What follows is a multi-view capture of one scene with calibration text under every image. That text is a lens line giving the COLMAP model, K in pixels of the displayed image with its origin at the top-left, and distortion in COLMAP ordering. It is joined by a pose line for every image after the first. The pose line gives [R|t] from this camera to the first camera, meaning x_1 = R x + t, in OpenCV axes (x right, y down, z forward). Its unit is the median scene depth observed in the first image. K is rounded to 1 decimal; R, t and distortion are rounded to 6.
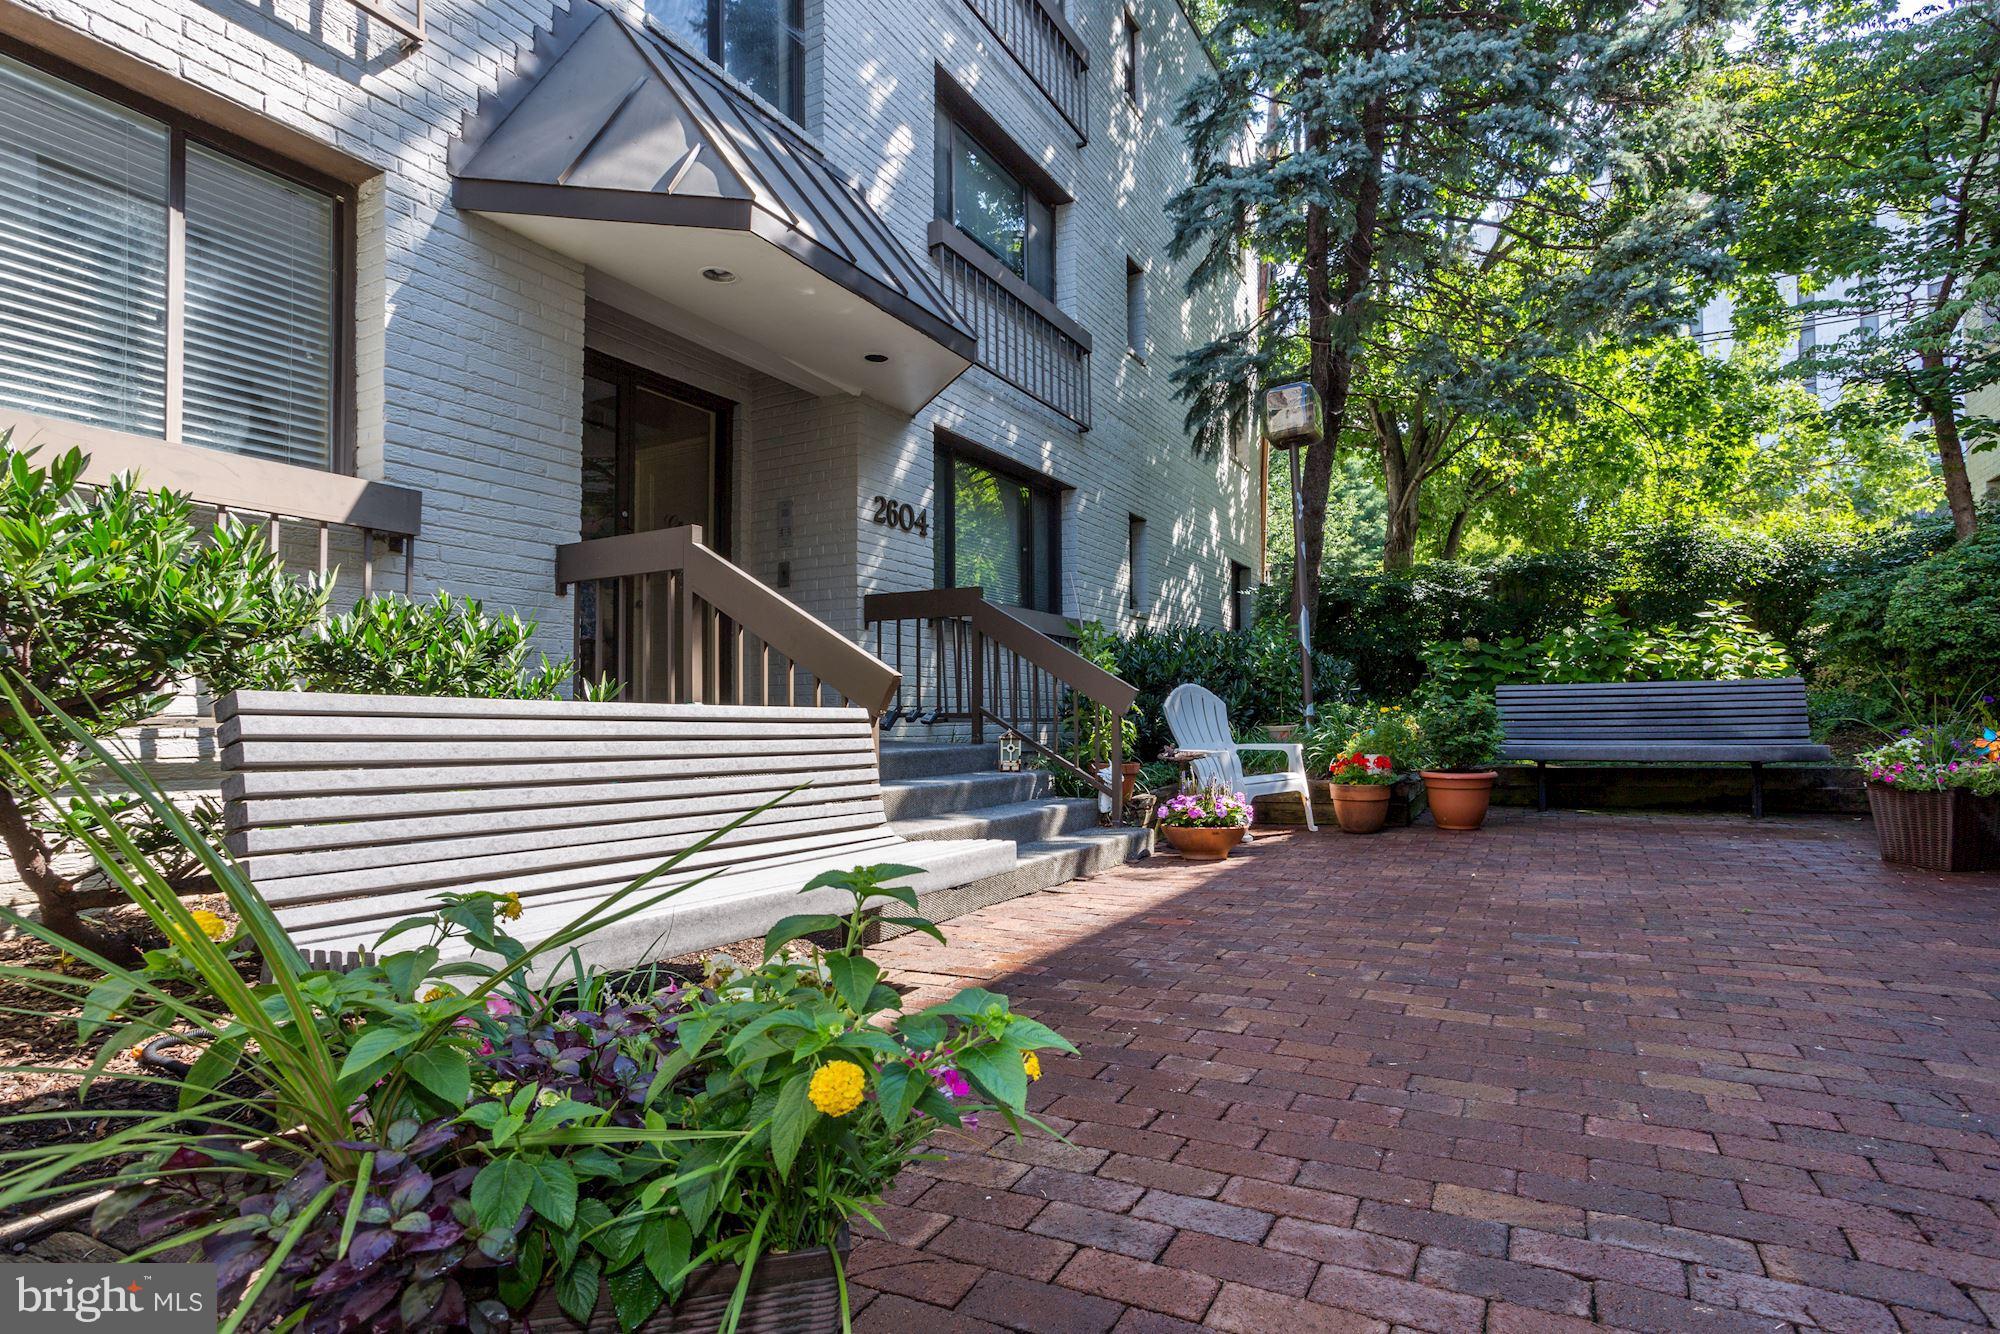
lens RADIAL K [[971.5, 0, 1000.0], [0, 971.5, 667.0], [0, 0, 1]] dist [-0.048243, 0.029009]
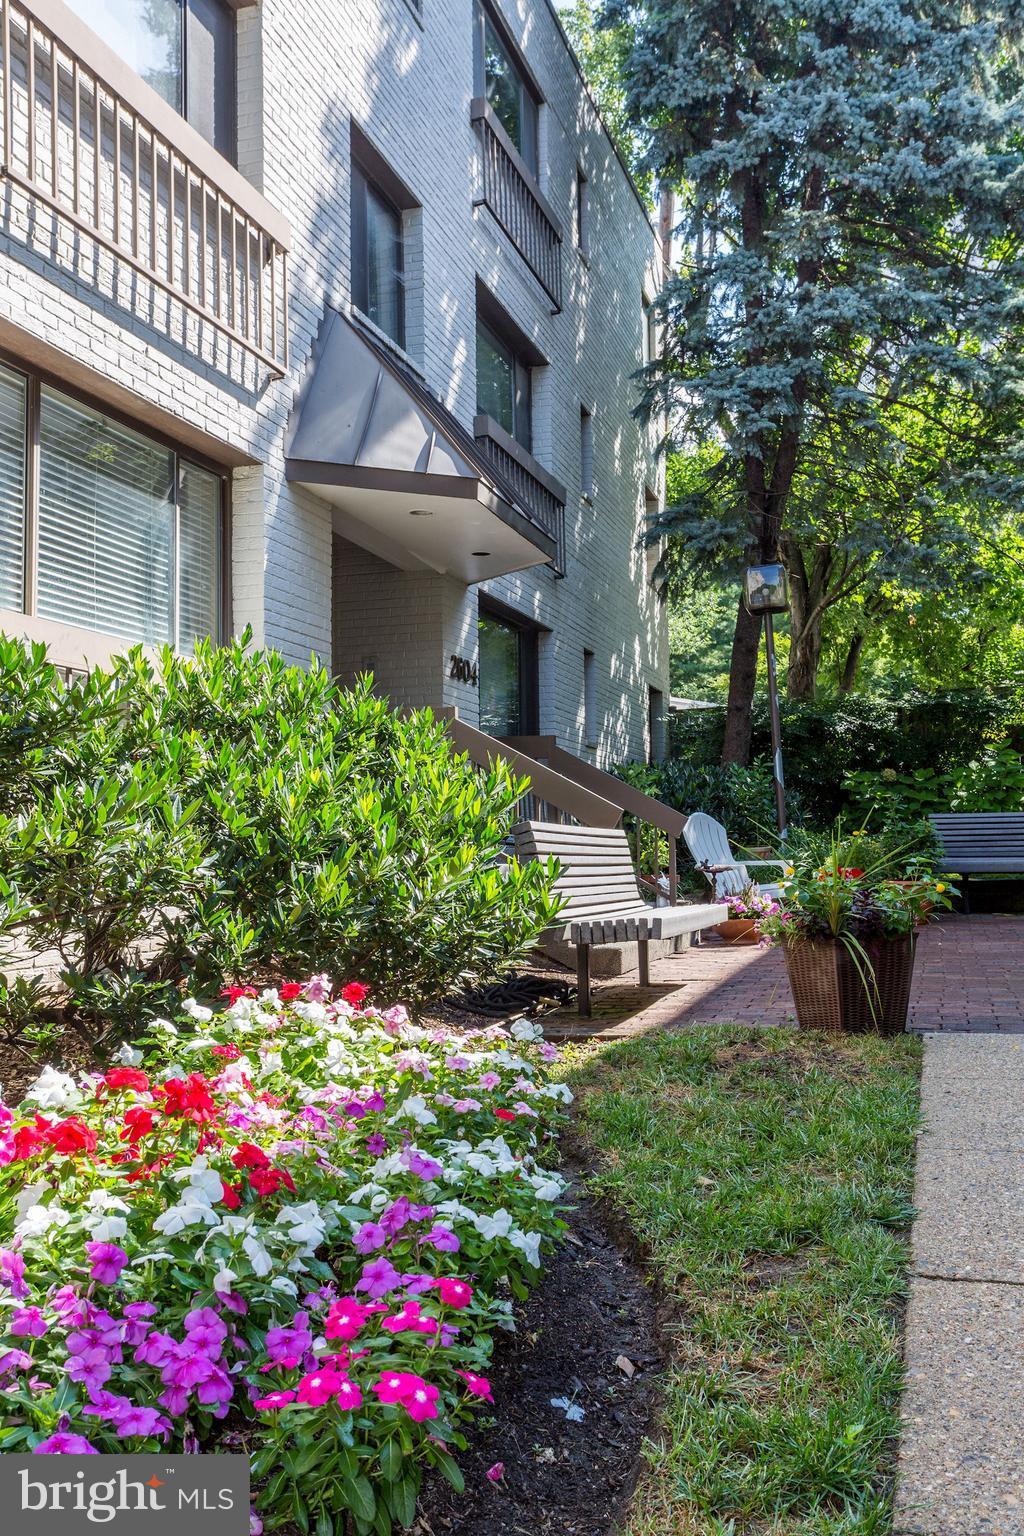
lens RADIAL K [[1289.0, 0, 462.6], [0, 1289.0, 718.6], [0, 0, 1]] dist [-0.000818, -0.000488]
pose [[0.983682, 0.013789, 0.179385, -0.308520], [-0.004618, 0.998665, -0.051447, -0.012733], [-0.179855, 0.049779, 0.982433, -0.437029]]
